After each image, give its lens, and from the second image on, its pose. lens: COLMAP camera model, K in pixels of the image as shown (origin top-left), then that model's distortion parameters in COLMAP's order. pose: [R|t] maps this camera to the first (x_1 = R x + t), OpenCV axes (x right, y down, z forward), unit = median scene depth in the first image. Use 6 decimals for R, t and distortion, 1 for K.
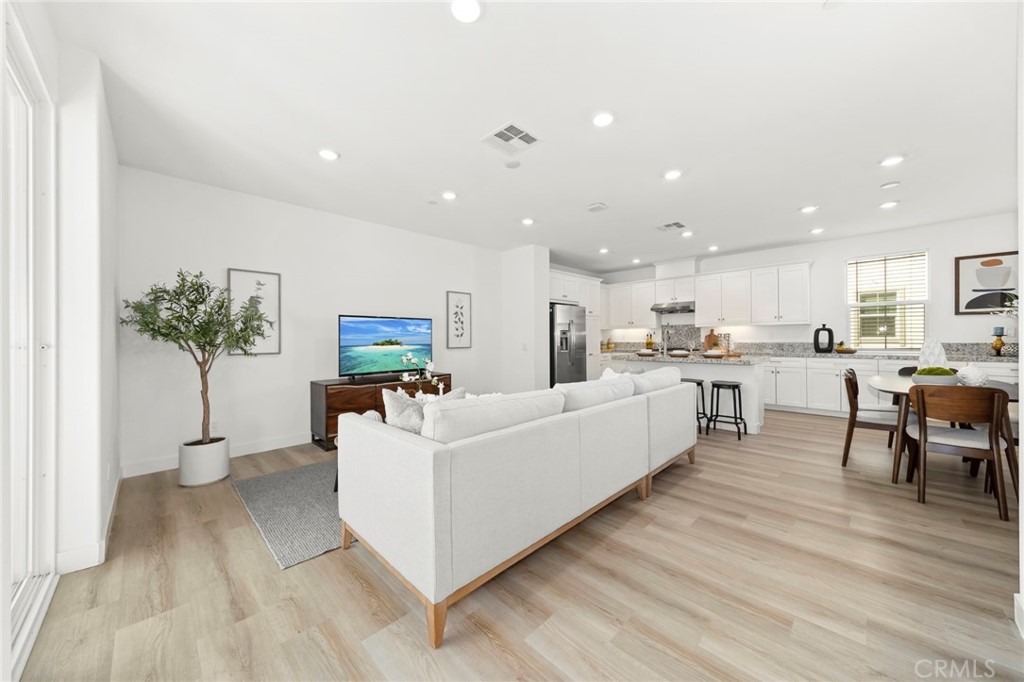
lens RADIAL K [[359.6, 0, 508.3], [0, 359.6, 337.2], [0, 0, 1]] dist [0.002290, -0.000038]
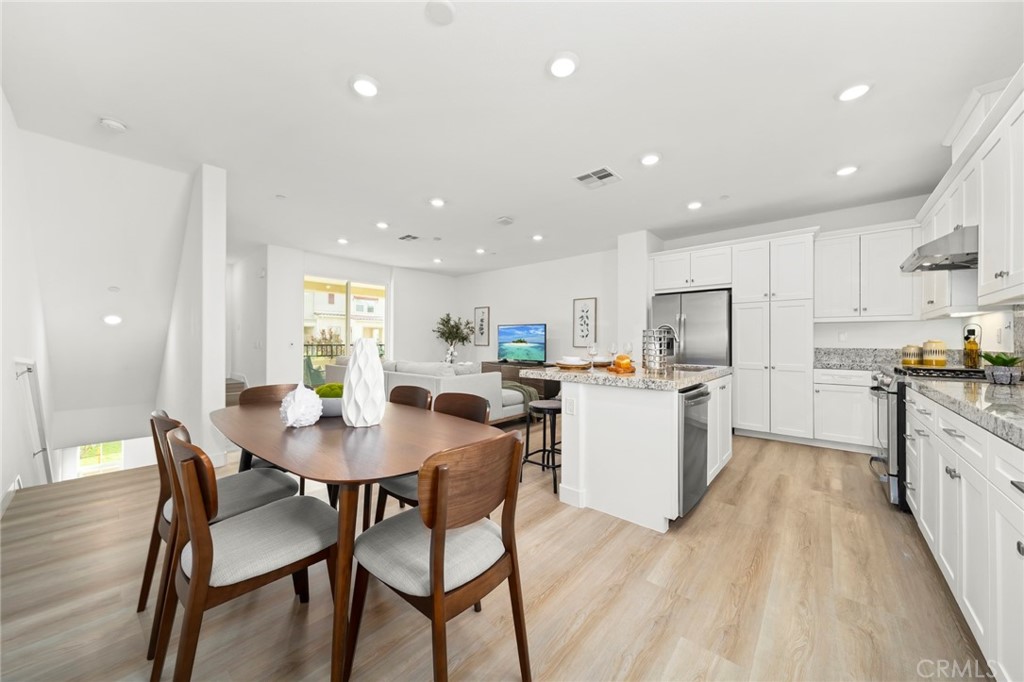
lens RADIAL K [[359.6, 0, 508.3], [0, 359.6, 337.2], [0, 0, 1]] dist [0.002290, -0.000038]
pose [[0.066882, -0.001425, -0.997760, 0.988020], [0.001095, 0.999998, -0.001354, -0.000291], [0.997760, -0.001002, 0.066883, 0.681409]]
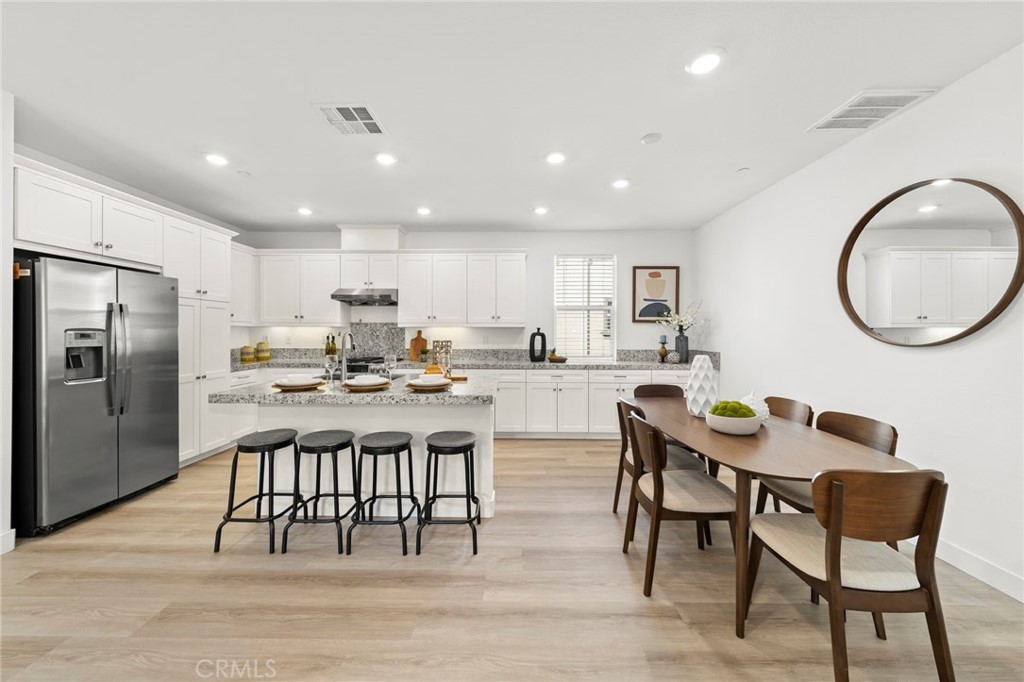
lens RADIAL K [[359.6, 0, 508.3], [0, 359.6, 337.2], [0, 0, 1]] dist [0.002290, -0.000038]
pose [[0.713136, 0.003061, 0.701019, 0.230902], [-0.011116, 0.999914, 0.006942, -0.019314], [-0.700938, -0.012743, 0.713109, 0.444202]]
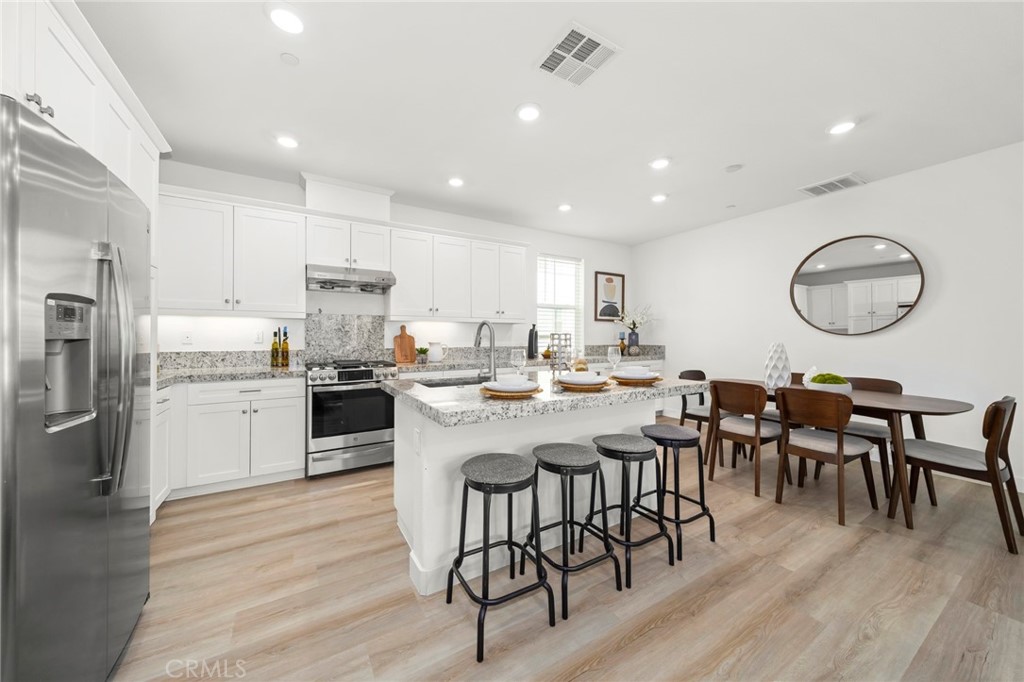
lens RADIAL K [[359.6, 0, 508.3], [0, 359.6, 337.2], [0, 0, 1]] dist [0.002290, -0.000038]
pose [[0.241423, 0.007942, 0.970387, 0.049835], [-0.005588, 0.999961, -0.006794, -0.000386], [-0.970404, -0.003782, 0.241458, 0.851213]]
